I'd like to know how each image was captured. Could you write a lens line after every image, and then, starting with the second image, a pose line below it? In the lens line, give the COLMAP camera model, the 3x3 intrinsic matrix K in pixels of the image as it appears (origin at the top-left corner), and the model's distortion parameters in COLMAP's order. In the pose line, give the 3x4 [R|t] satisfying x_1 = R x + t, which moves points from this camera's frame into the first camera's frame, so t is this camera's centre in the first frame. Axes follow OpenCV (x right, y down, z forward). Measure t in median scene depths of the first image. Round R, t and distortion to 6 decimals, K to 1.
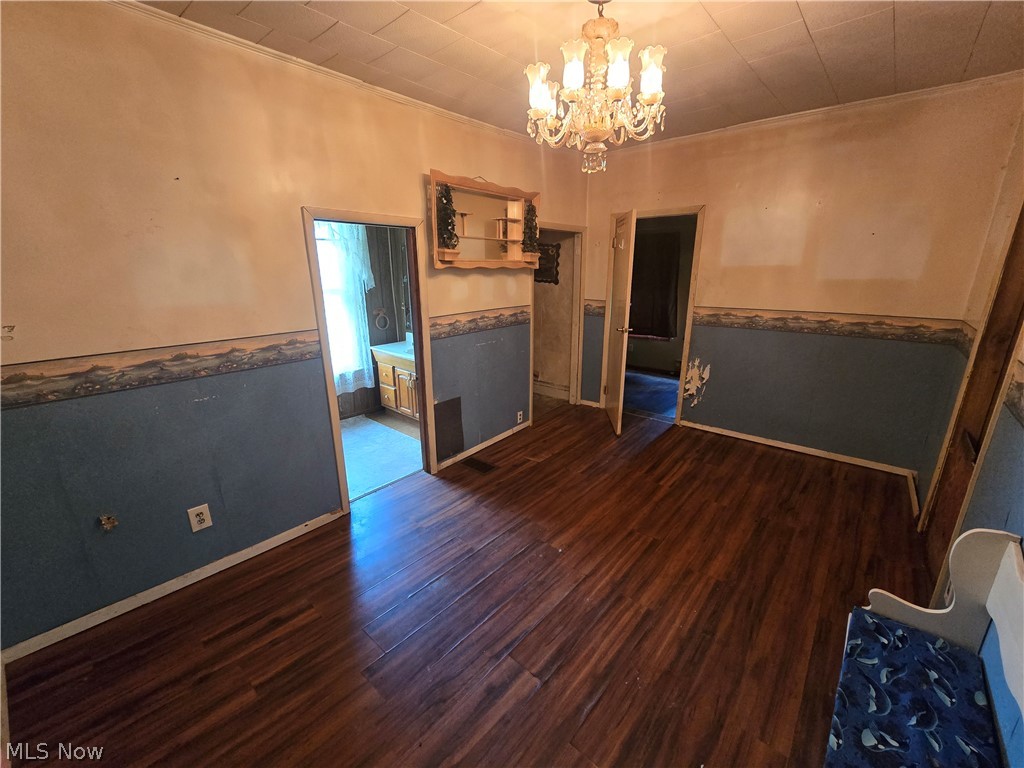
lens RADIAL K [[417.5, 0, 513.2], [0, 417.5, 387.9], [0, 0, 1]] dist [-0.001214, -0.000009]
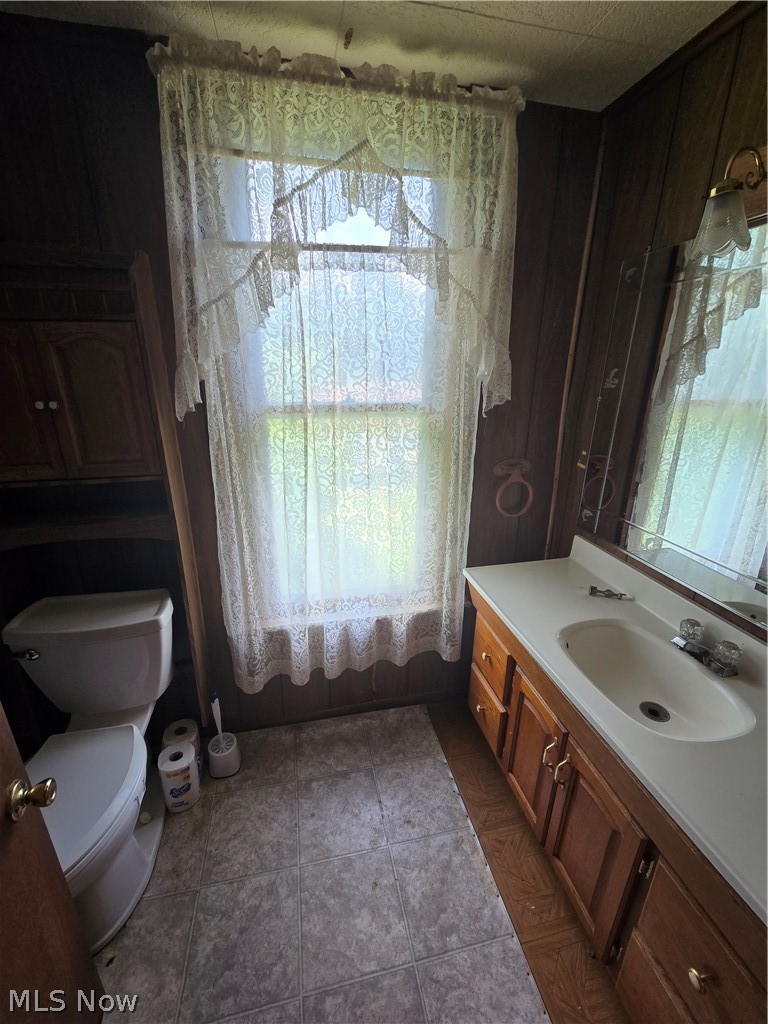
lens RADIAL K [[417.5, 0, 383.3], [0, 417.5, 512.0], [0, 0, 1]] dist [-0.001214, -0.000009]
pose [[0.797445, 0.206088, -0.567106, -0.200848], [-0.172373, 0.978505, 0.113206, -0.171982], [0.578246, 0.007478, 0.815828, 0.656205]]
